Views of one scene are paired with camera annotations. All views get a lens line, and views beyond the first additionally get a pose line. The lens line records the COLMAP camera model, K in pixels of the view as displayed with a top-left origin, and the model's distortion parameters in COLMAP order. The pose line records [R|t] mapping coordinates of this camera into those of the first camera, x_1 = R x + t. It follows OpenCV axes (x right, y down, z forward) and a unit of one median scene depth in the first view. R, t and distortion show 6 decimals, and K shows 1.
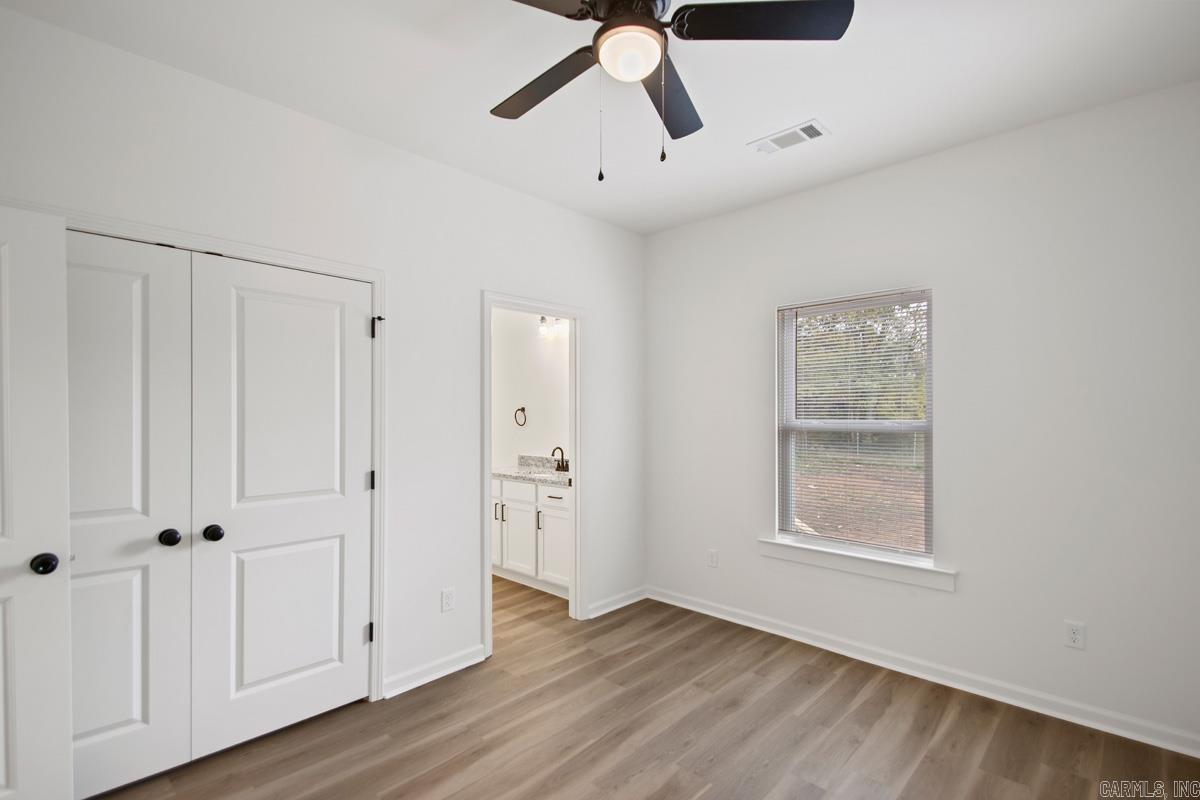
lens RADIAL K [[551.7, 0, 620.5], [0, 551.7, 405.8], [0, 0, 1]] dist [0.039472, -0.024040]
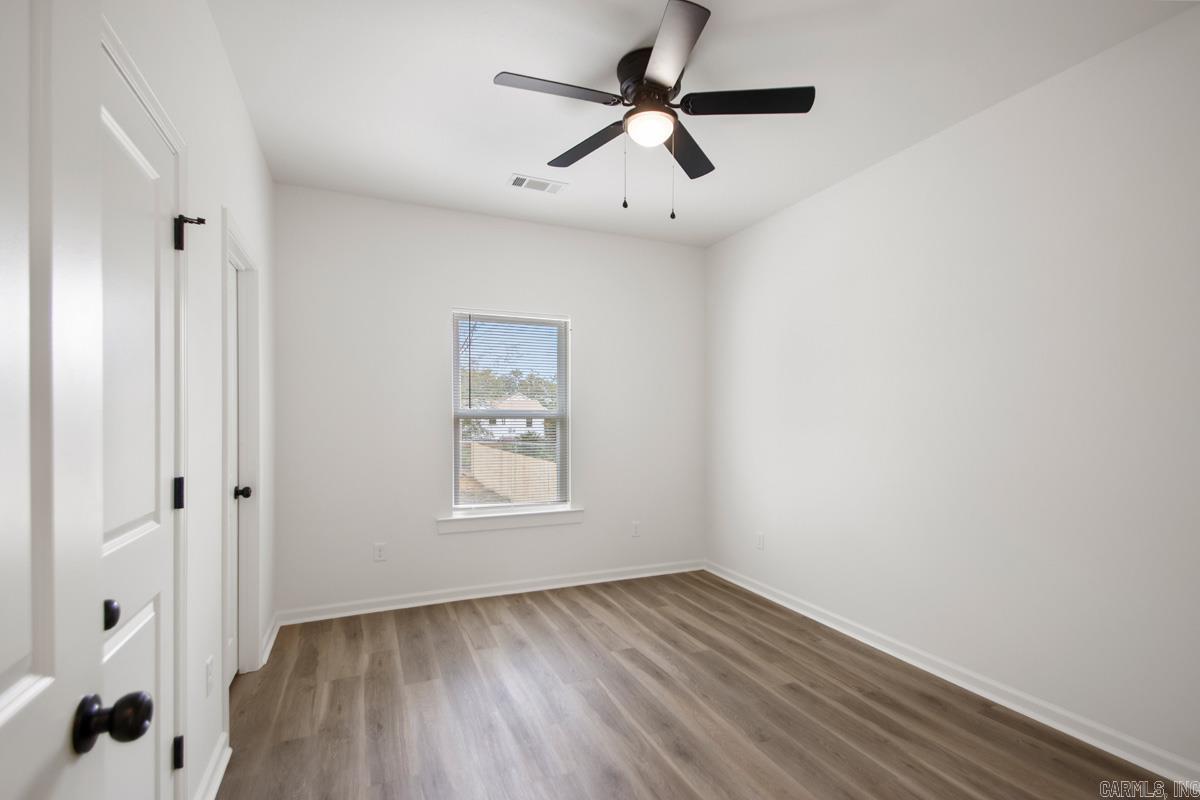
lens RADIAL K [[551.7, 0, 620.5], [0, 551.7, 405.8], [0, 0, 1]] dist [0.039472, -0.024040]
pose [[0.394713, 0.018933, 0.918609, -0.698418], [-0.014775, 0.999789, -0.014257, 0.037132], [-0.918686, -0.007945, 0.394910, 0.298078]]
